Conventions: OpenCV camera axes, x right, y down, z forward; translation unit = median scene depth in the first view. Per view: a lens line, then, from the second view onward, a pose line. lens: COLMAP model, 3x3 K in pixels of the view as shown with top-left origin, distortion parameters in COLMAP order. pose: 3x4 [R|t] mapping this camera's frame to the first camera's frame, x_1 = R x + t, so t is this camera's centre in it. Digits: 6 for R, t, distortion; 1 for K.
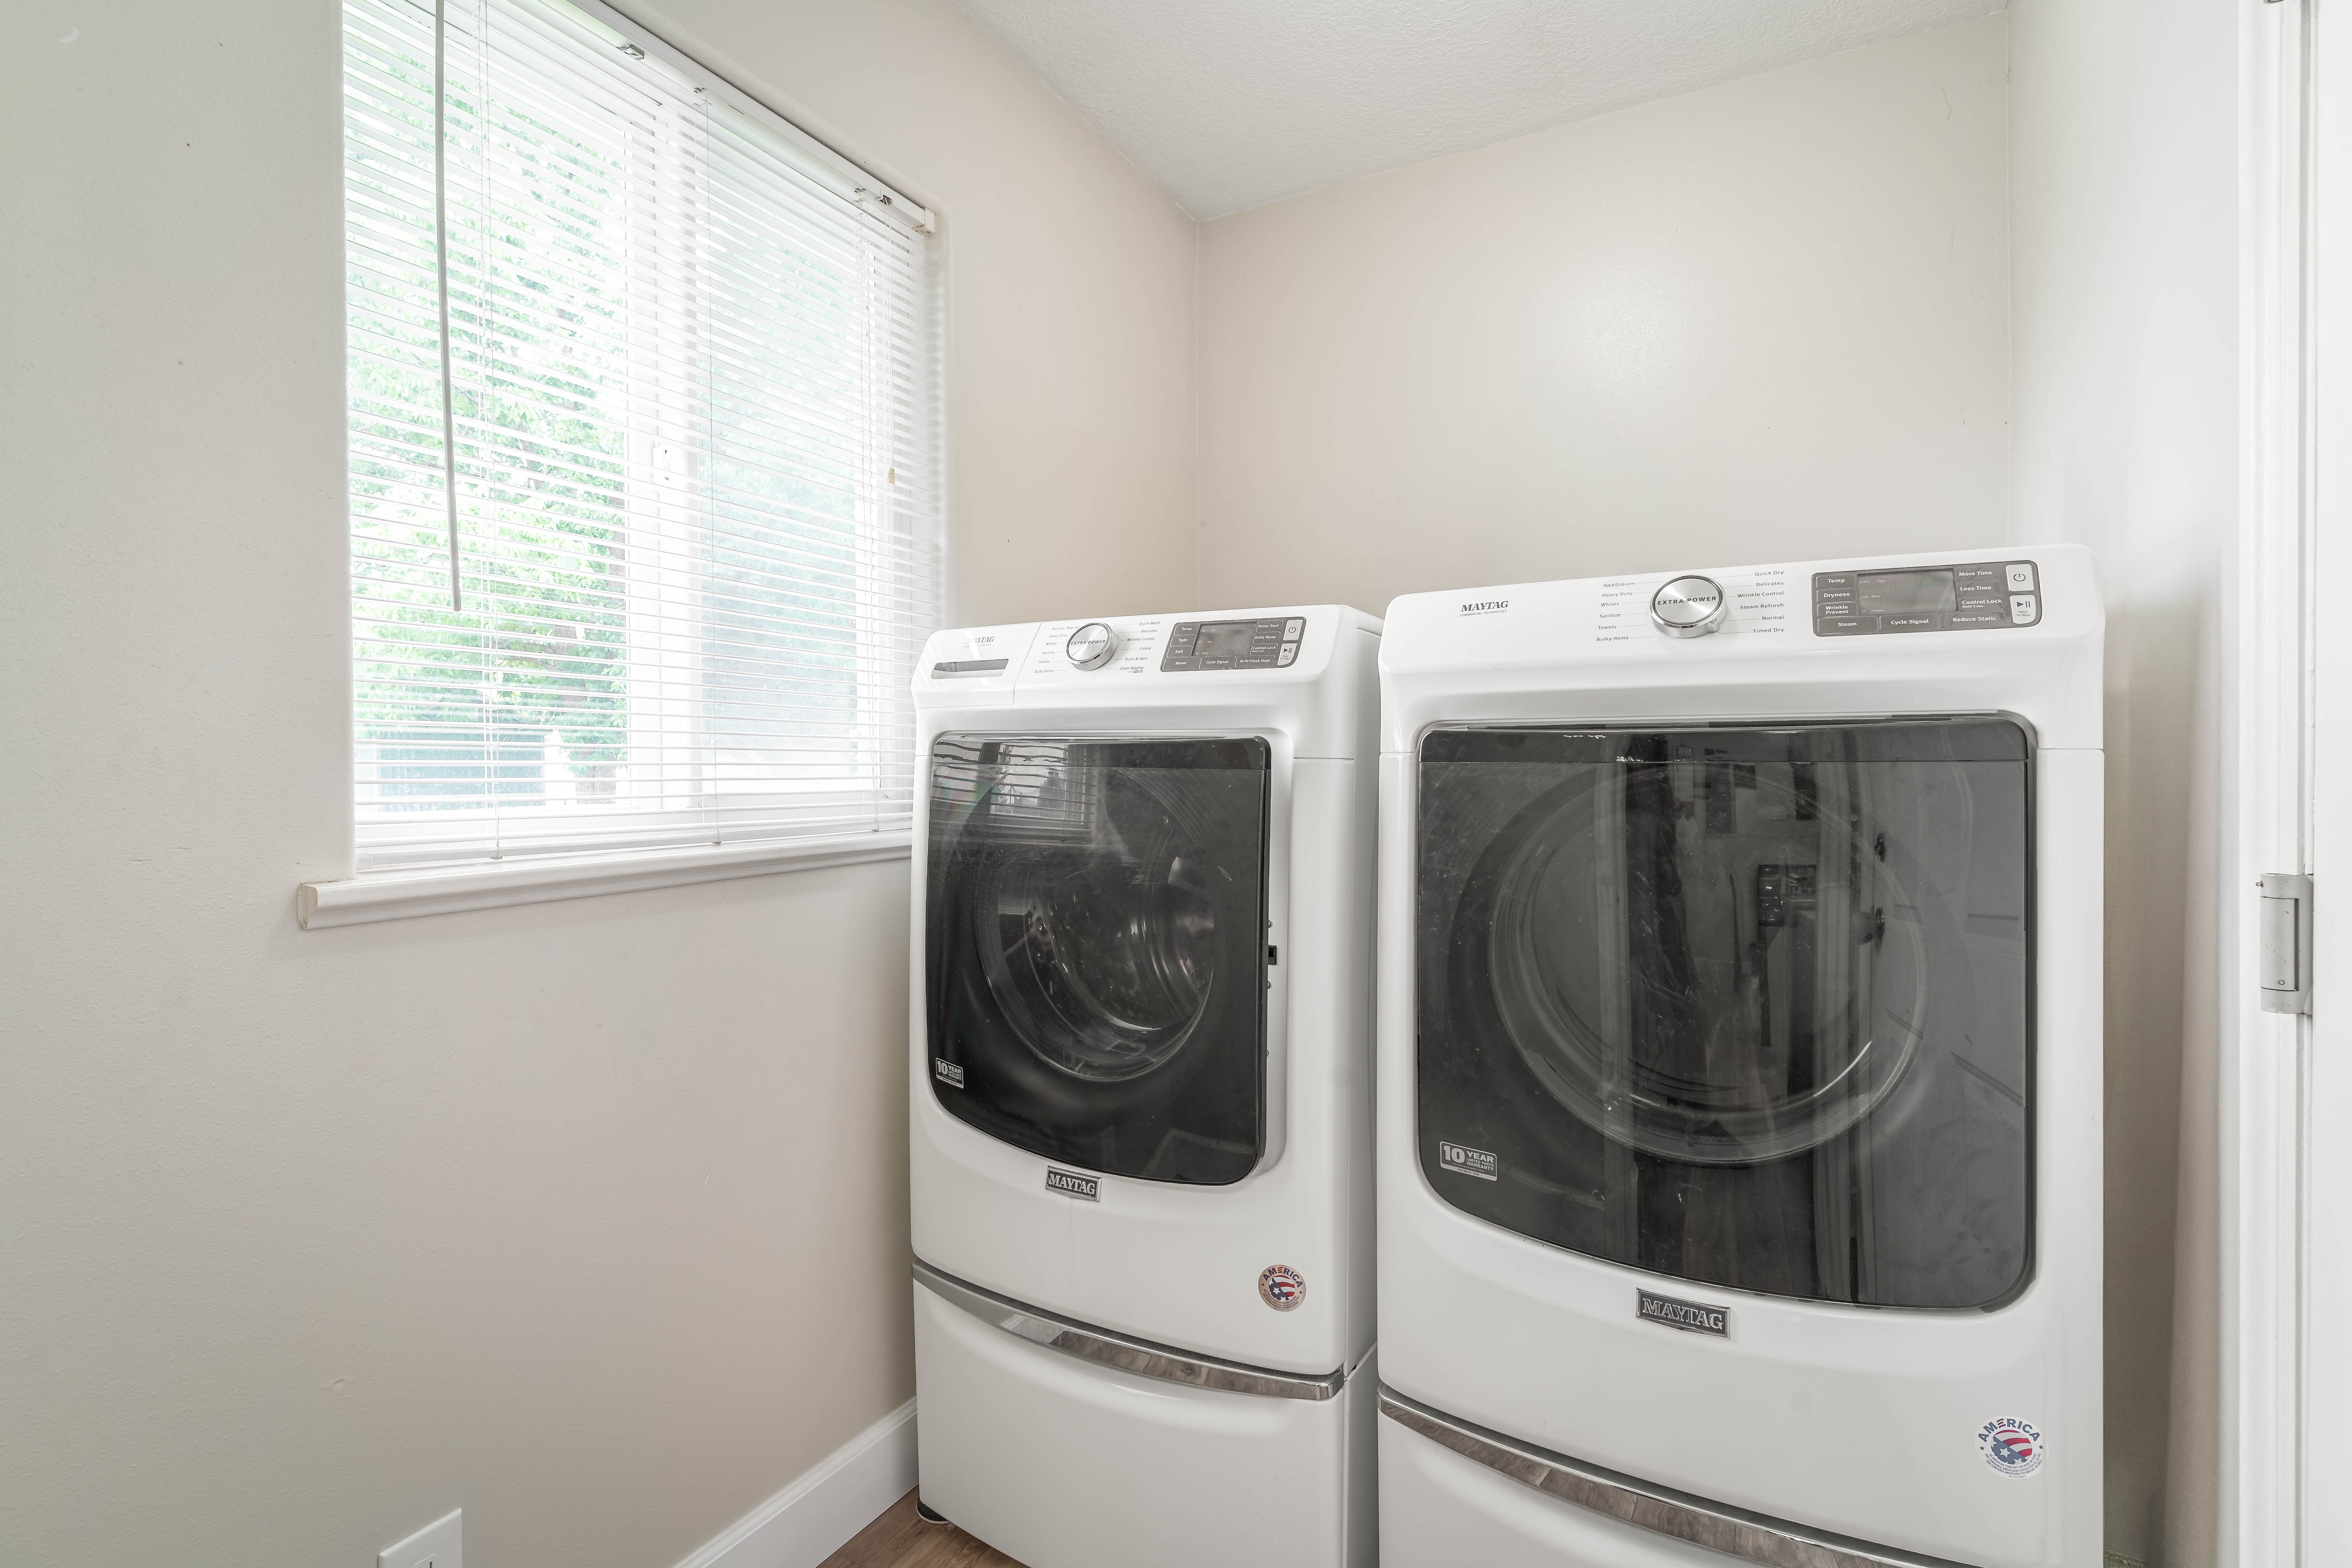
lens RADIAL K [[1153.7, 0, 1159.4], [0, 1153.7, 763.7], [0, 0, 1]] dist [0.004798, -0.000252]
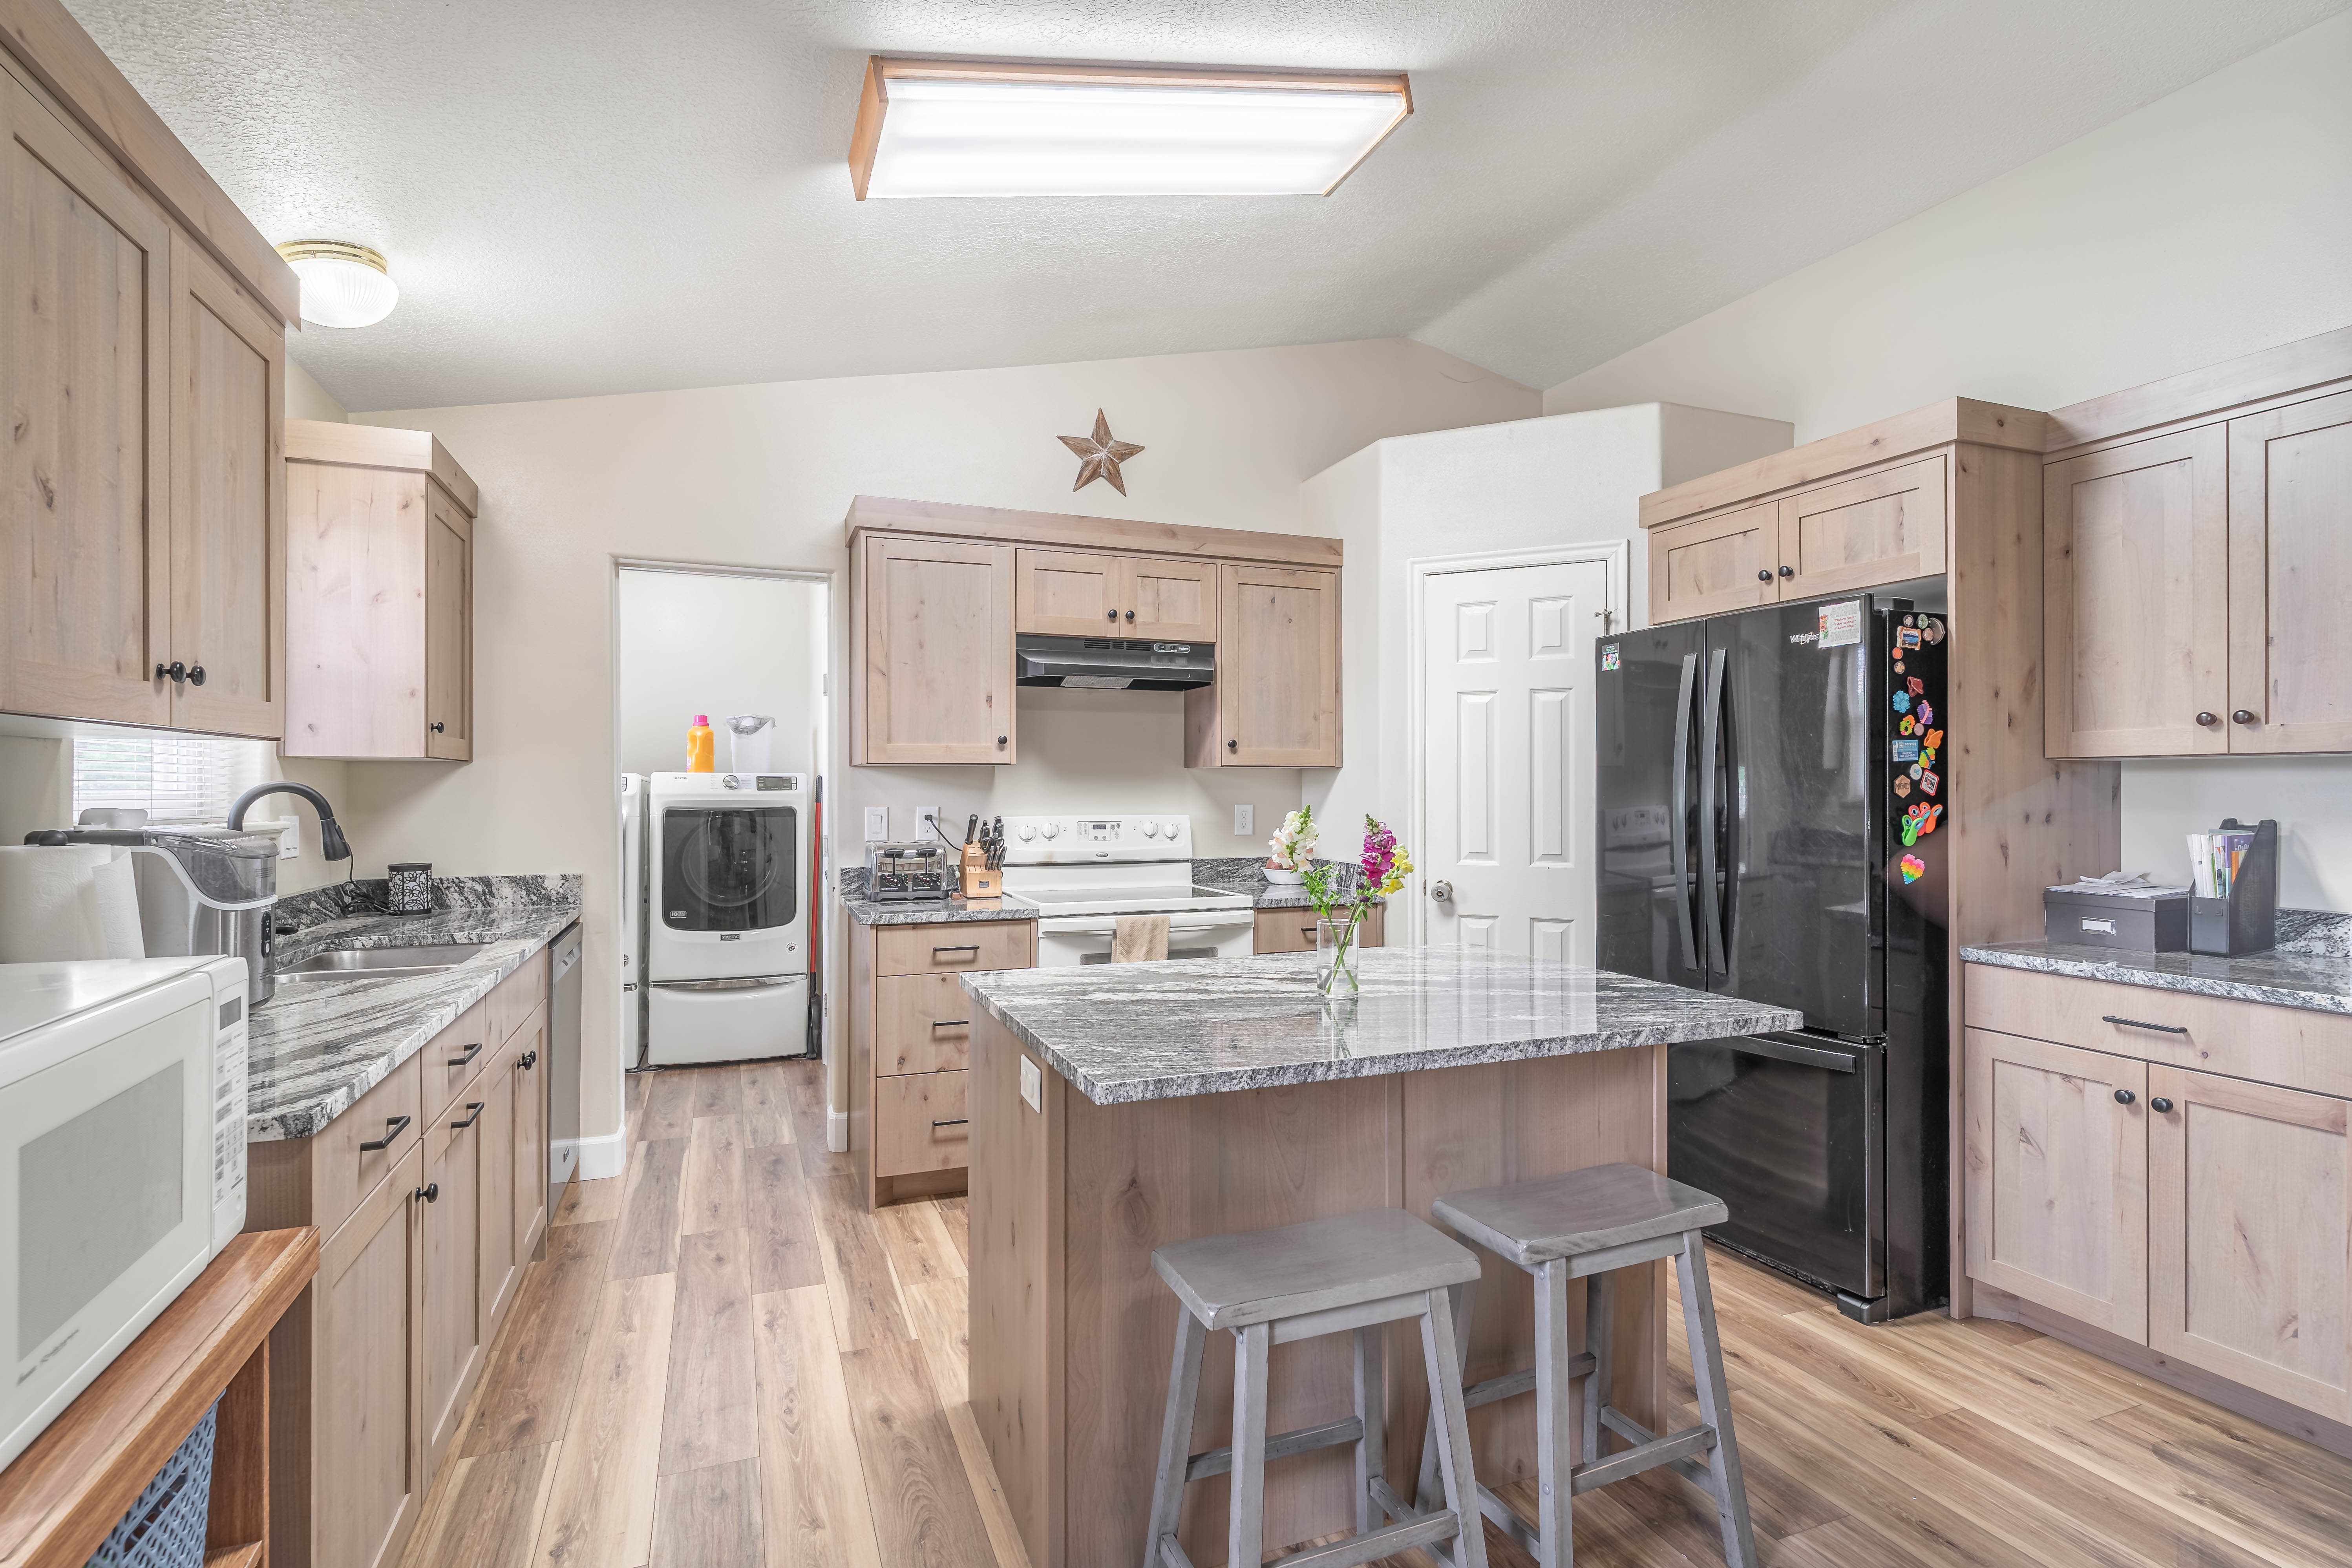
lens RADIAL K [[1153.7, 0, 1169.9], [0, 1153.7, 787.4], [0, 0, 1]] dist [0.004798, -0.000252]
pose [[0.638005, 0.009271, 0.769976, -1.891543], [0.004139, 0.999872, -0.015469, -0.038662], [-0.770021, 0.013056, 0.637885, -3.150758]]
